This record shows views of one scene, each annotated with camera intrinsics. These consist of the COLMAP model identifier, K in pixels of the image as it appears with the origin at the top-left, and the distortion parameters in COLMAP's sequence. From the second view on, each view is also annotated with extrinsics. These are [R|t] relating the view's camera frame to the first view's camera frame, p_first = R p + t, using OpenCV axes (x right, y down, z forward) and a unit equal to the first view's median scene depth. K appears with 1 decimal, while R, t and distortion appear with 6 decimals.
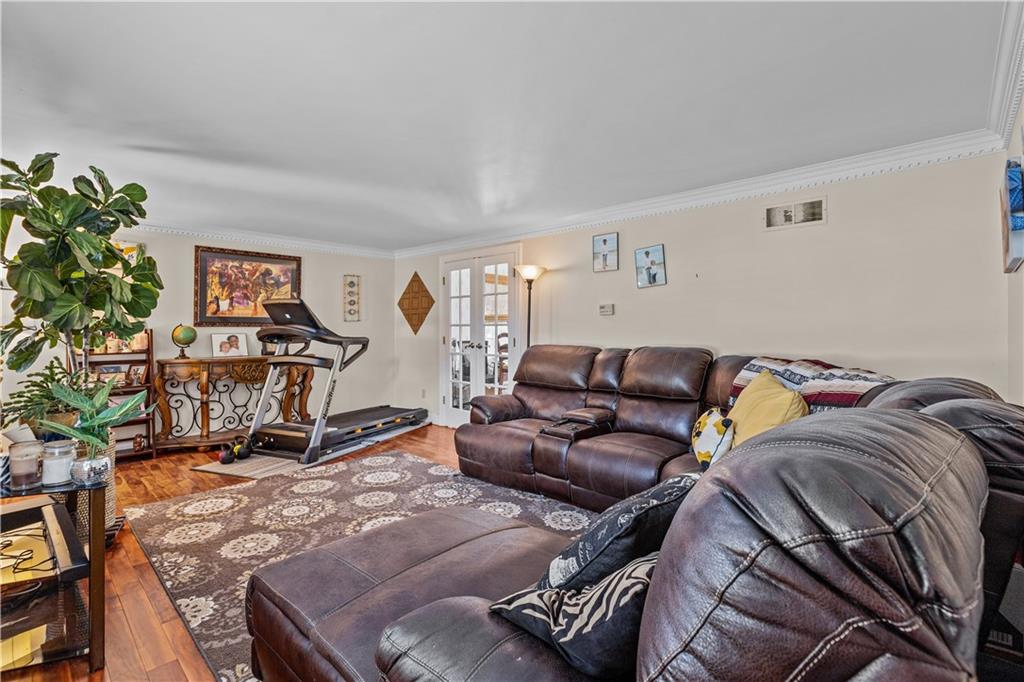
lens RADIAL K [[459.8, 0, 518.7], [0, 459.8, 331.3], [0, 0, 1]] dist [-0.001812, 0.000308]
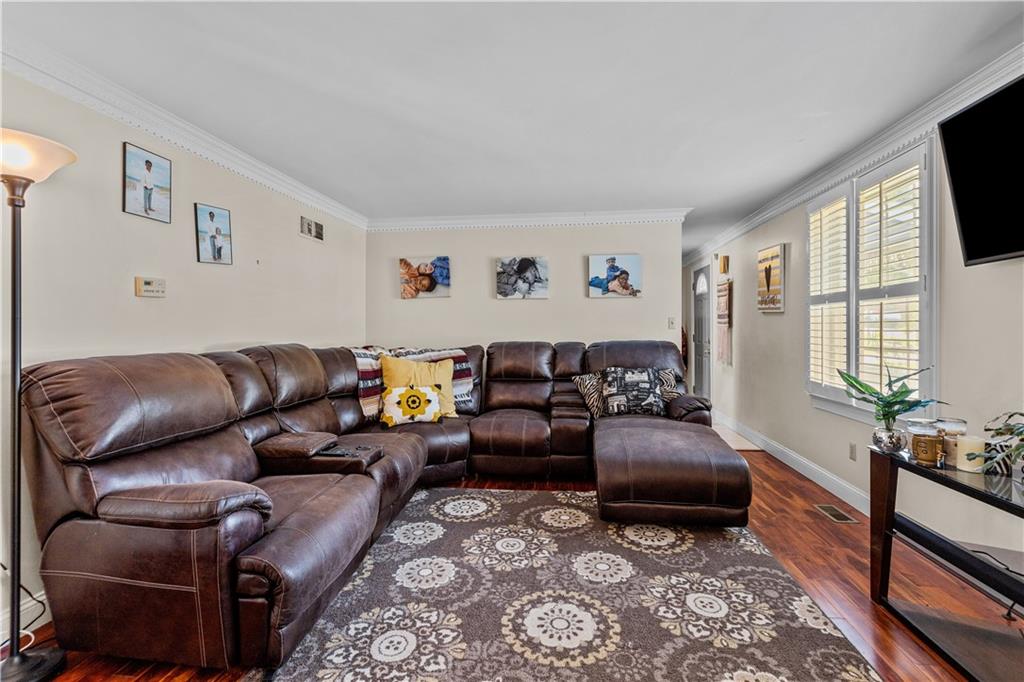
lens RADIAL K [[459.8, 0, 517.3], [0, 459.8, 335.7], [0, 0, 1]] dist [-0.001812, 0.000308]
pose [[-0.585015, -0.011686, 0.810938, -0.655046], [0.007404, 0.999778, 0.019748, 0.004649], [-0.810989, 0.017557, -0.584798, 1.205335]]
